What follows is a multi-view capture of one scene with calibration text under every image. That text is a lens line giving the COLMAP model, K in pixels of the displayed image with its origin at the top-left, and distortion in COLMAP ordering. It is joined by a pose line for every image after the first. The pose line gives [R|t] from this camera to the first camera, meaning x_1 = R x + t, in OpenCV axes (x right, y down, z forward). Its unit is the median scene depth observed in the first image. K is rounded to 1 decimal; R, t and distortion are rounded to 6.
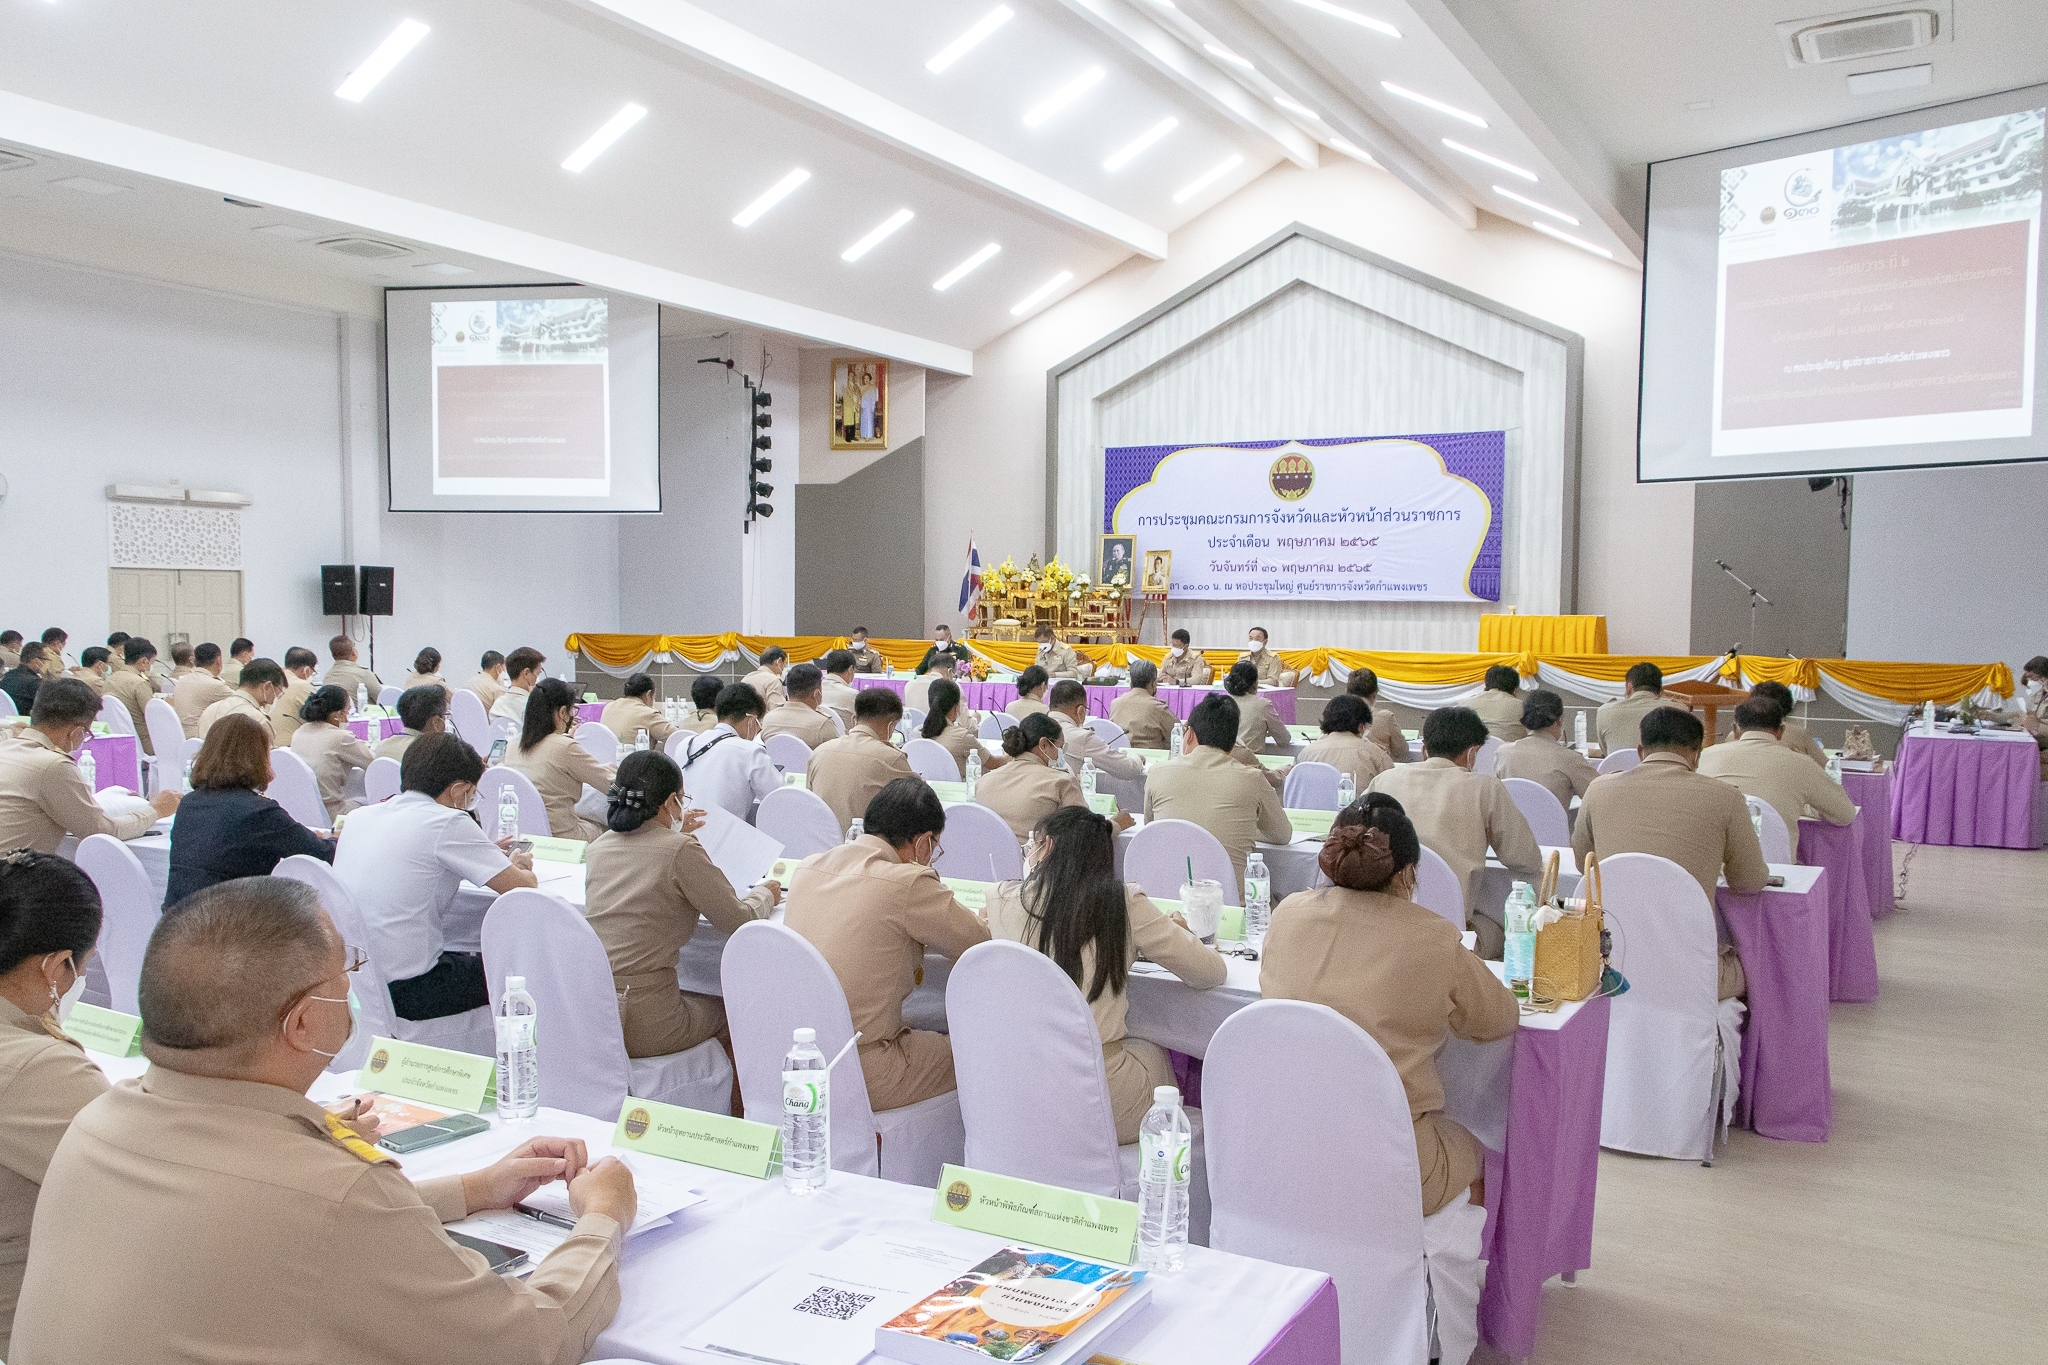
lens RADIAL K [[1698.1, 0, 982.2], [0, 1698.1, 685.9], [0, 0, 1]] dist [-0.006796, 0.003301]
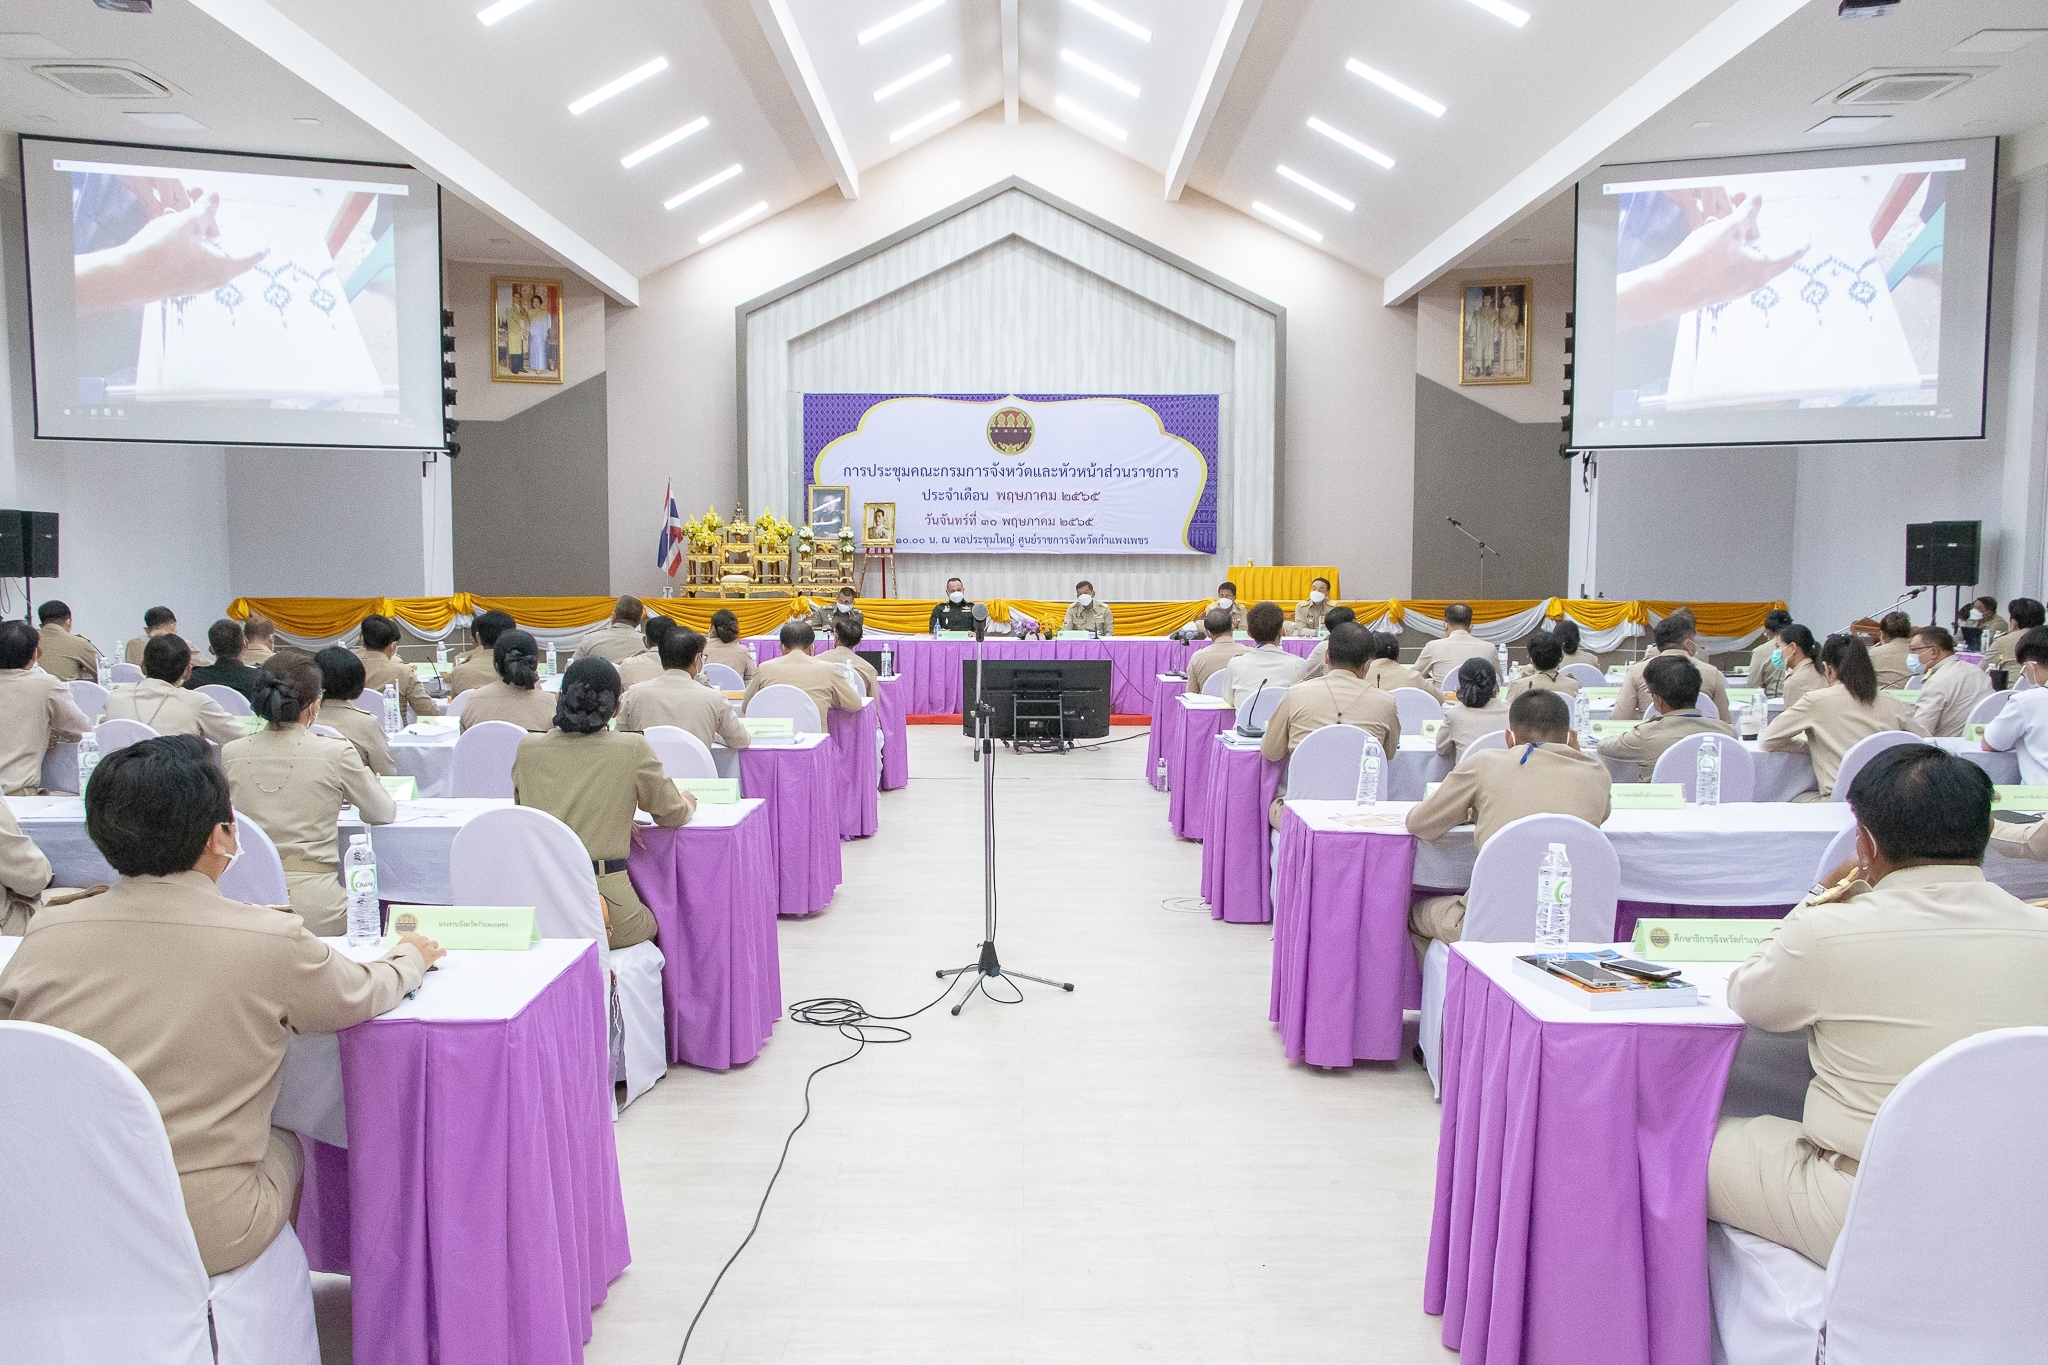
lens RADIAL K [[1698.1, 0, 982.2], [0, 1698.1, 685.9], [0, 0, 1]] dist [-0.006796, 0.003301]
pose [[0.866172, -0.041746, 0.497999, -0.338355], [0.028554, 0.999011, 0.034081, -0.006887], [-0.498929, -0.015300, 0.866508, 0.133668]]
